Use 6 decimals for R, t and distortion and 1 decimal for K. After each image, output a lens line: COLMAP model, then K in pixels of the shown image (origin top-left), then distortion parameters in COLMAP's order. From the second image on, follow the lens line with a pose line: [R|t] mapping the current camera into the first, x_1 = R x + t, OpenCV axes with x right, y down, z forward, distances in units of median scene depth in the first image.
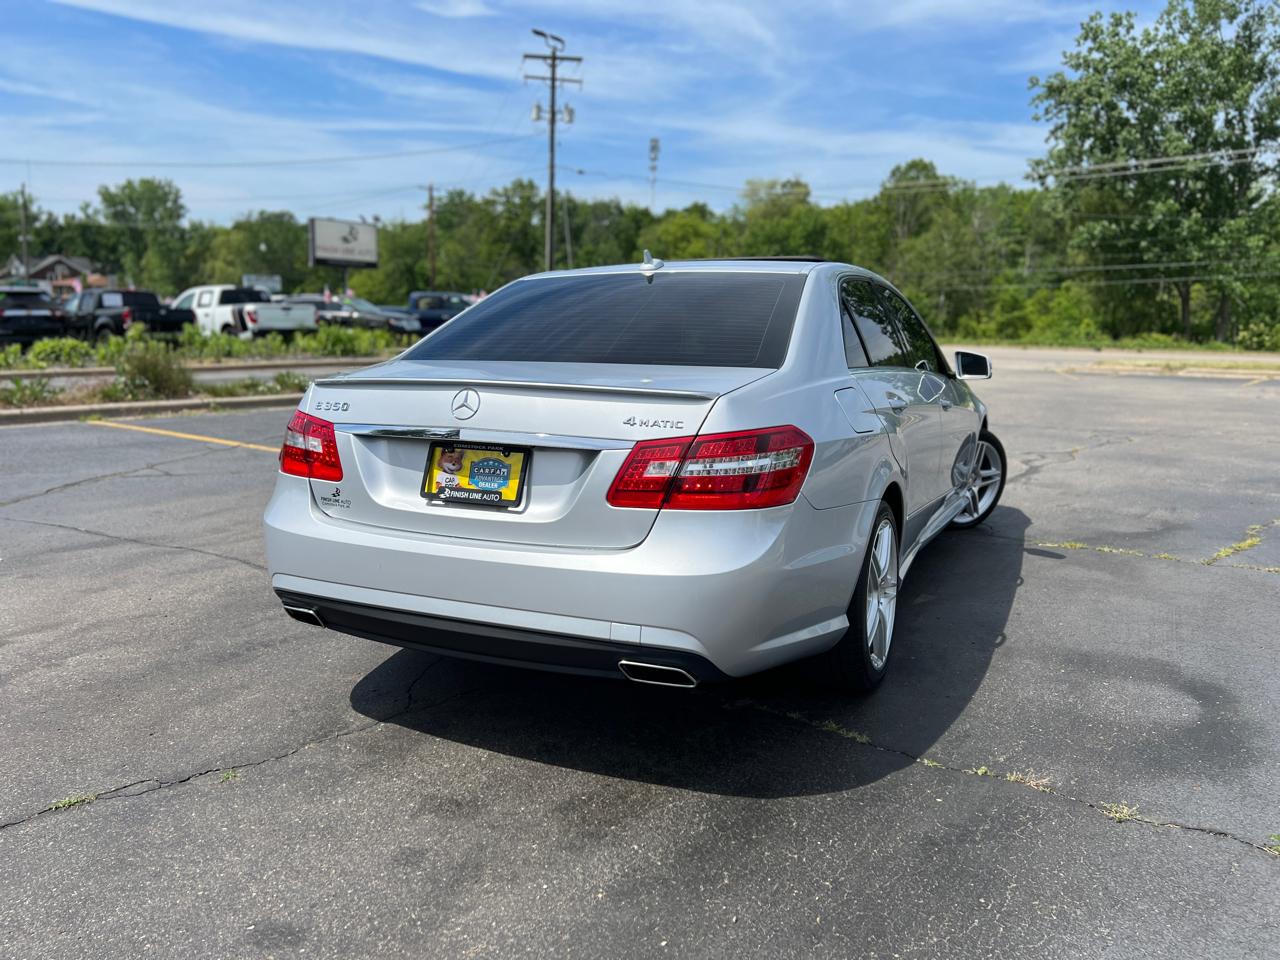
lens RADIAL K [[964.4, 0, 635.8], [0, 964.4, 482.5], [0, 0, 1]] dist [0.058382, -0.059509]
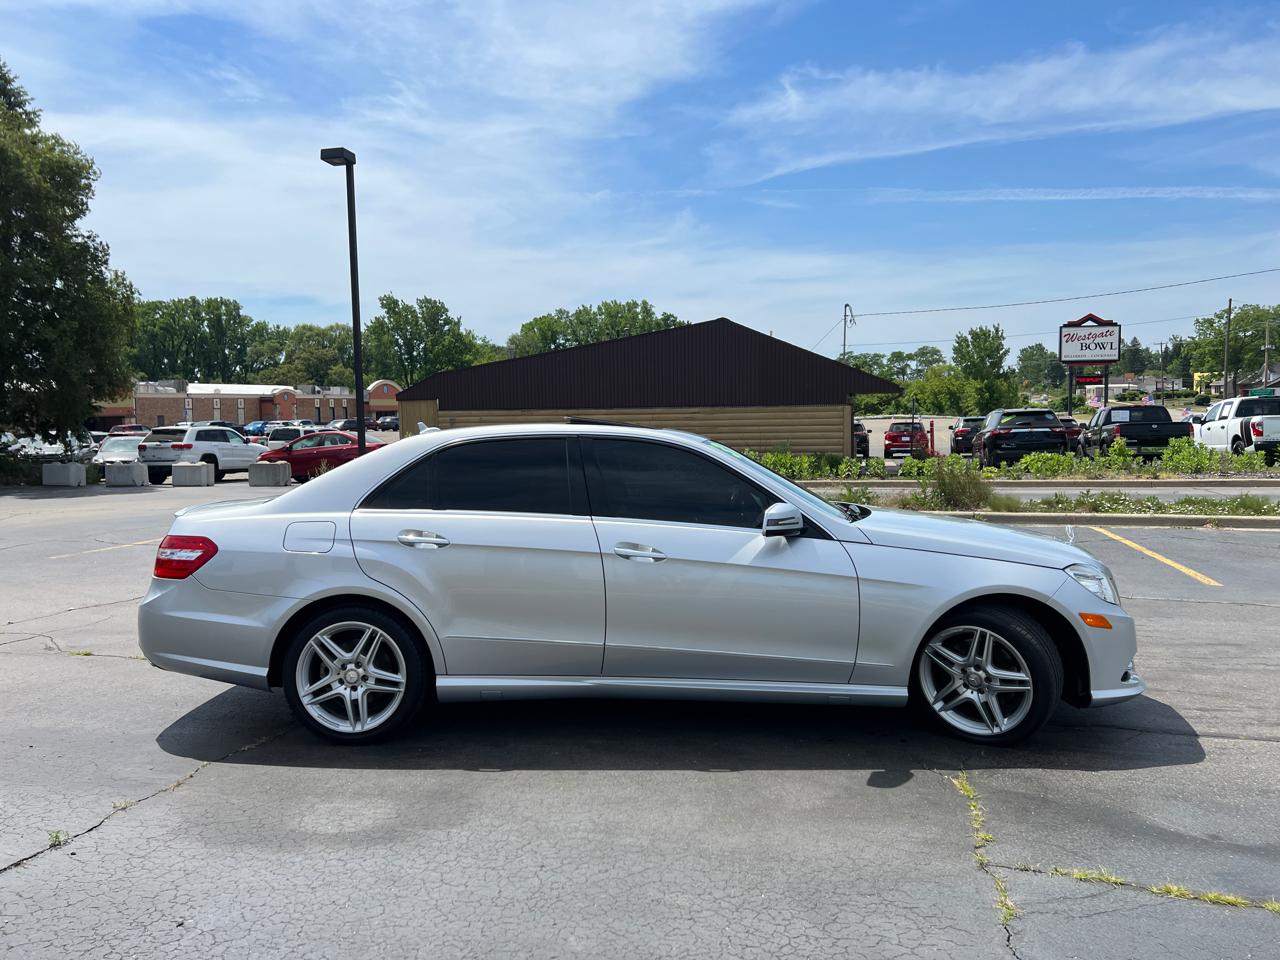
lens RADIAL K [[964.4, 0, 644.6], [0, 964.4, 488.8], [0, 0, 1]] dist [0.058382, -0.059509]
pose [[0.391946, 0.043650, -0.918952, 0.101856], [-0.135144, 0.990769, -0.010580, -0.011427], [0.910008, 0.128338, 0.394227, 0.049954]]
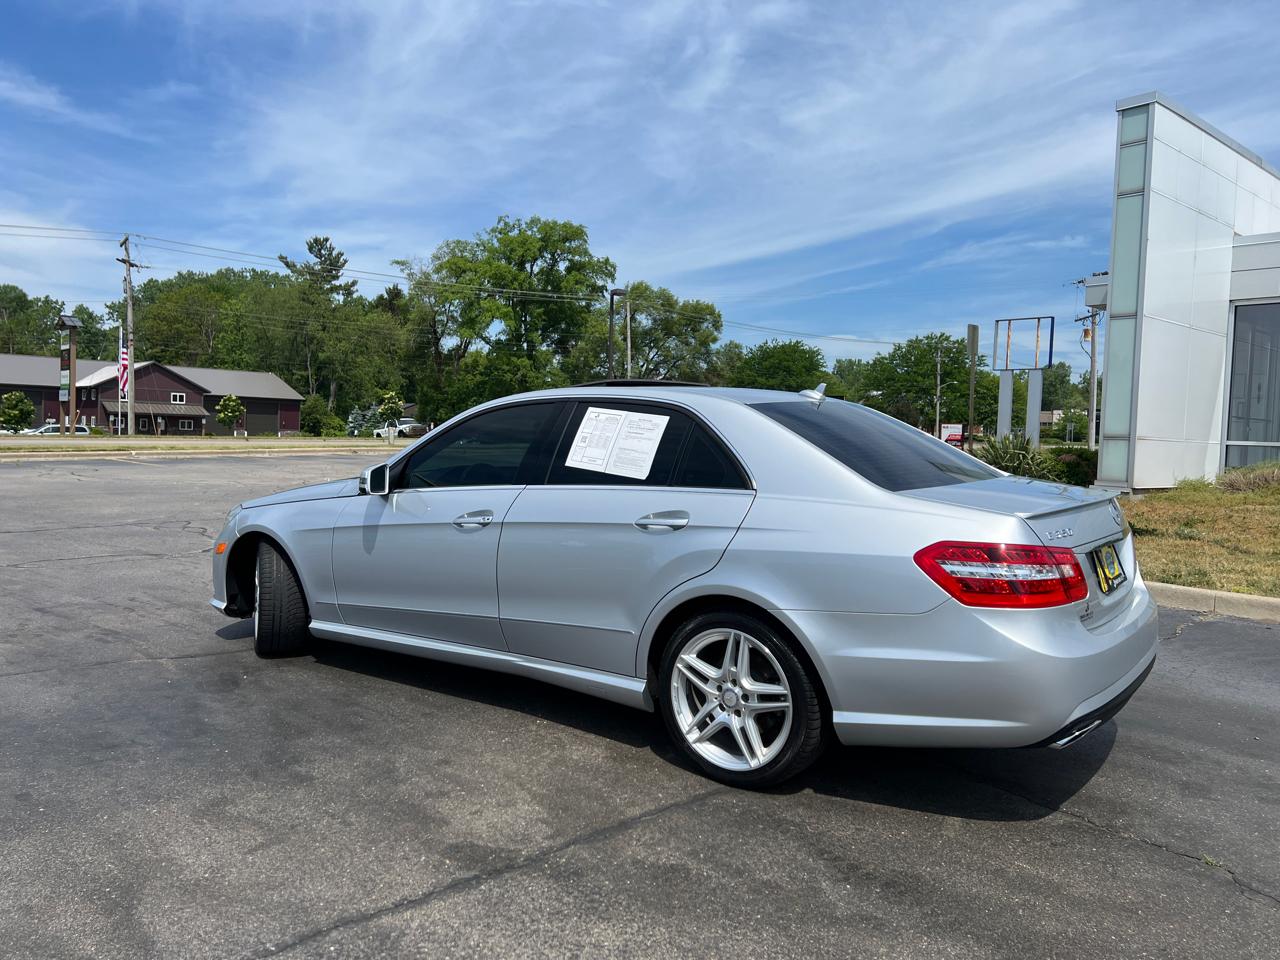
lens RADIAL K [[964.4, 0, 633.5], [0, 964.4, 481.4], [0, 0, 1]] dist [0.058382, -0.059509]
pose [[0.192398, -0.071016, 0.978744, -0.080940], [0.144536, 0.988551, 0.043315, -0.013934], [-0.970614, 0.133130, 0.200460, 0.068044]]
